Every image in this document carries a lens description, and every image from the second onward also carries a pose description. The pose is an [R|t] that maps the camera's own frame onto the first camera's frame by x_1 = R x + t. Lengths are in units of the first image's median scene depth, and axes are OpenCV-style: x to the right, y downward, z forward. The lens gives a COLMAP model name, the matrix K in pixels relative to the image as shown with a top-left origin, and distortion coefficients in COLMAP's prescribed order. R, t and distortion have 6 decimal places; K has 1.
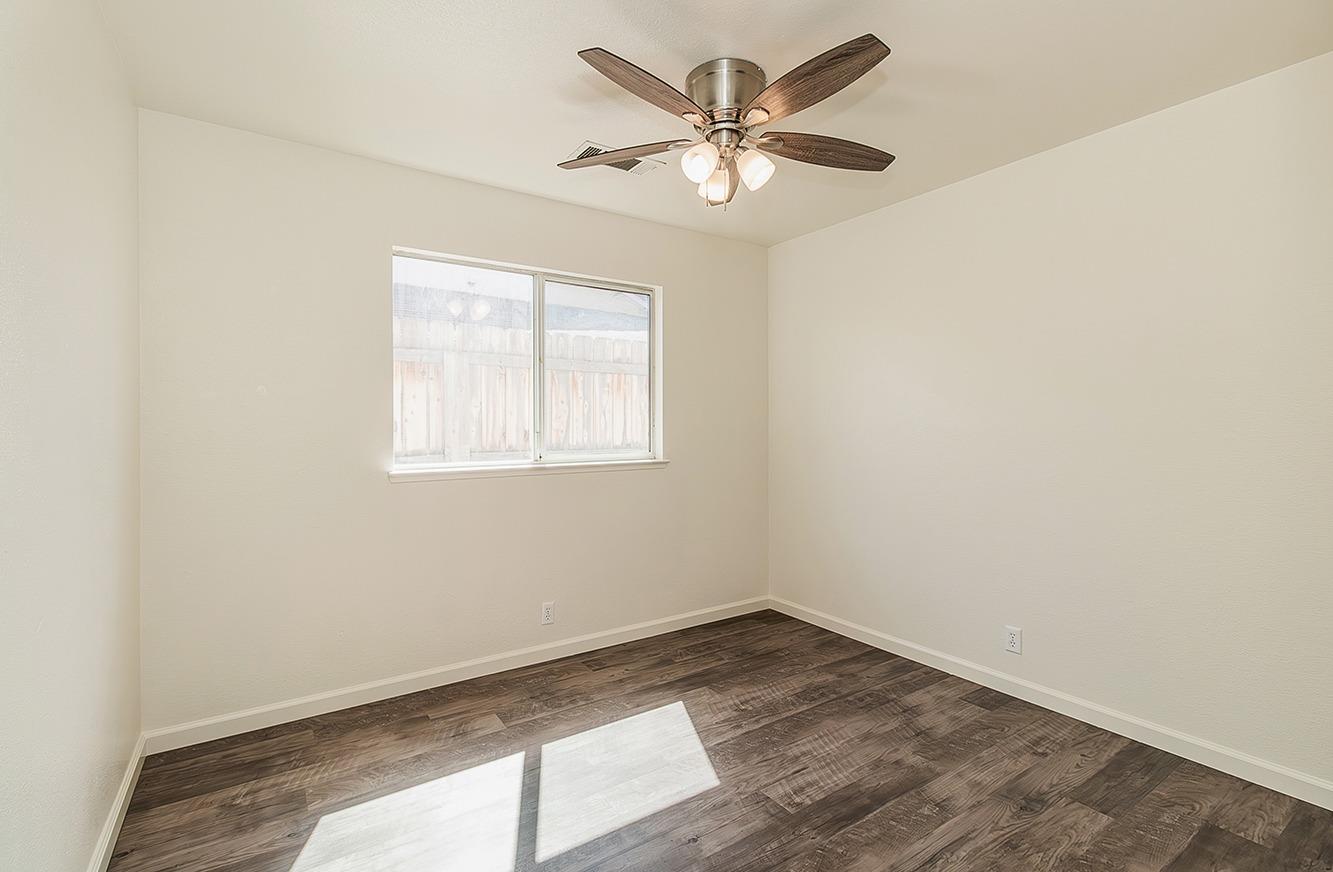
lens RADIAL K [[600.9, 0, 669.1], [0, 600.9, 432.9], [0, 0, 1]] dist [0.002118, -0.000452]
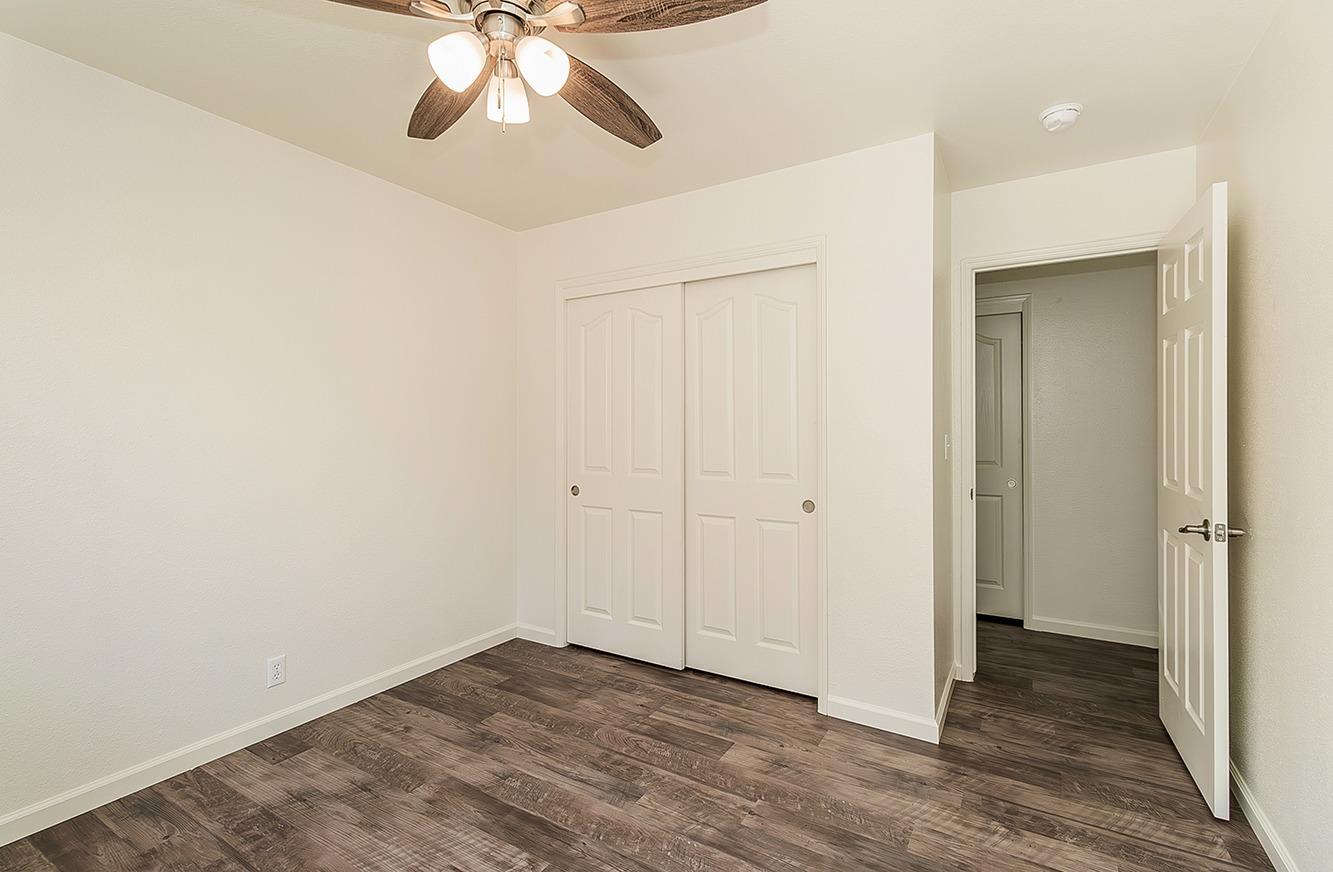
lens RADIAL K [[600.9, 0, 667.3], [0, 600.9, 422.2], [0, 0, 1]] dist [0.002118, -0.000452]
pose [[-0.409870, 0.008336, 0.912106, -0.597424], [0.012873, 0.999912, -0.003353, -0.015305], [-0.912053, 0.010368, -0.409941, 1.043144]]
